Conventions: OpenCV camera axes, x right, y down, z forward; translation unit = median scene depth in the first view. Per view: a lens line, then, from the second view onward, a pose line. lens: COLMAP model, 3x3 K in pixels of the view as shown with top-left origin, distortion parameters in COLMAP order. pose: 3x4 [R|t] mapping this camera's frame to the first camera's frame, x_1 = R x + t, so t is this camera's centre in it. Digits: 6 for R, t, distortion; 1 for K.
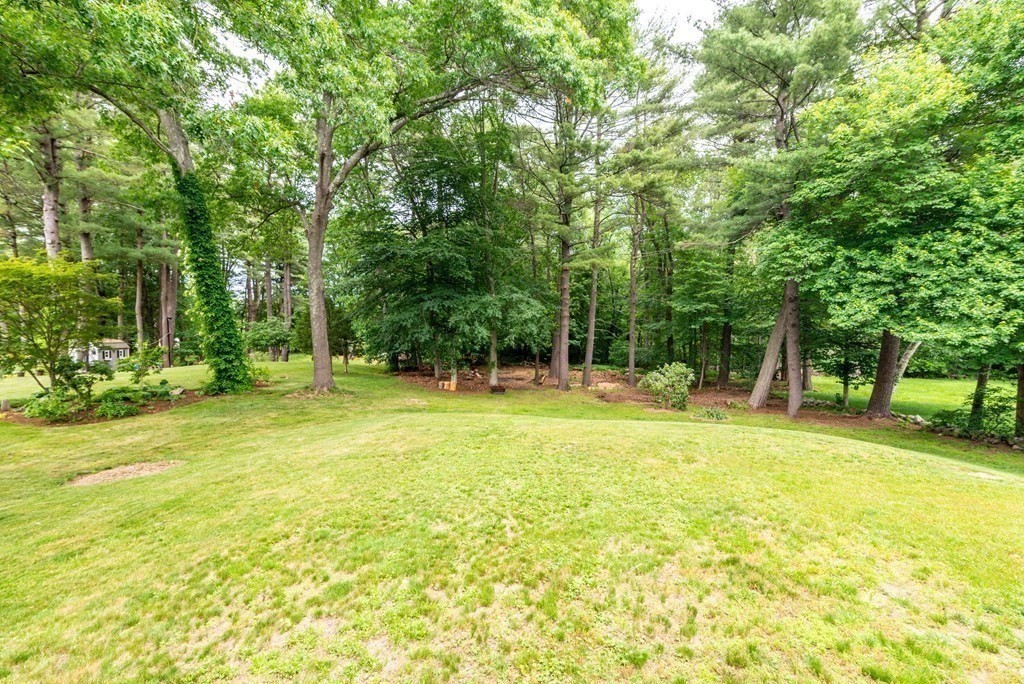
lens RADIAL K [[455.7, 0, 512.0], [0, 455.7, 342.0], [0, 0, 1]] dist [0.003588, 0.000316]
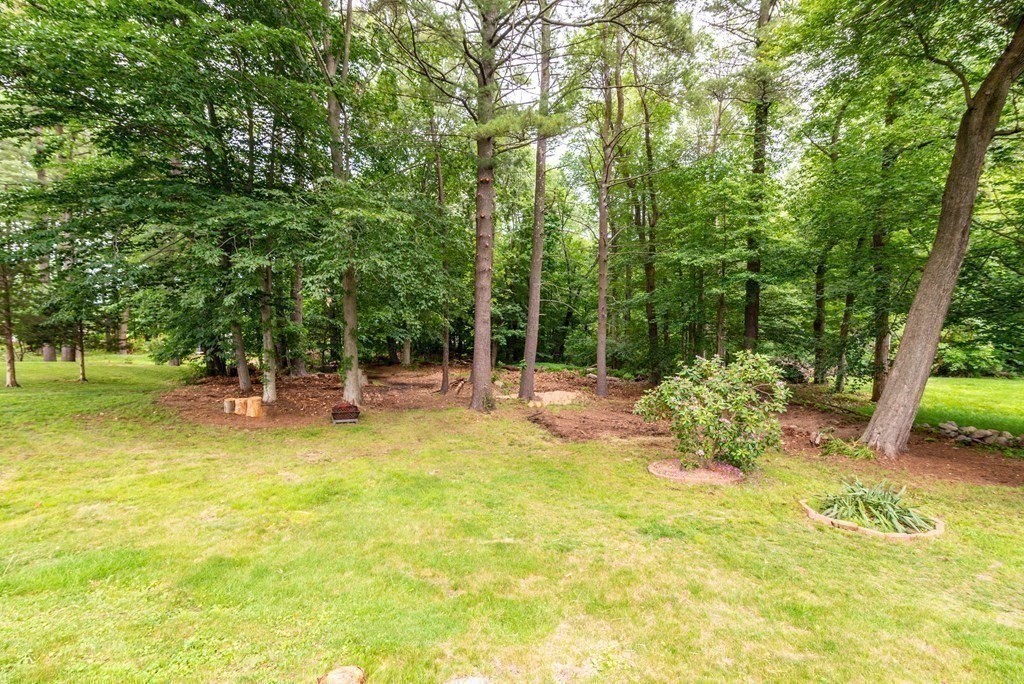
lens RADIAL K [[455.7, 0, 512.0], [0, 455.7, 342.0], [0, 0, 1]] dist [0.003588, 0.000316]
pose [[0.995342, -0.003276, 0.096354, 0.078893], [0.003249, 0.999995, 0.000438, 0.021013], [-0.096355, -0.000123, 0.995347, 0.376786]]
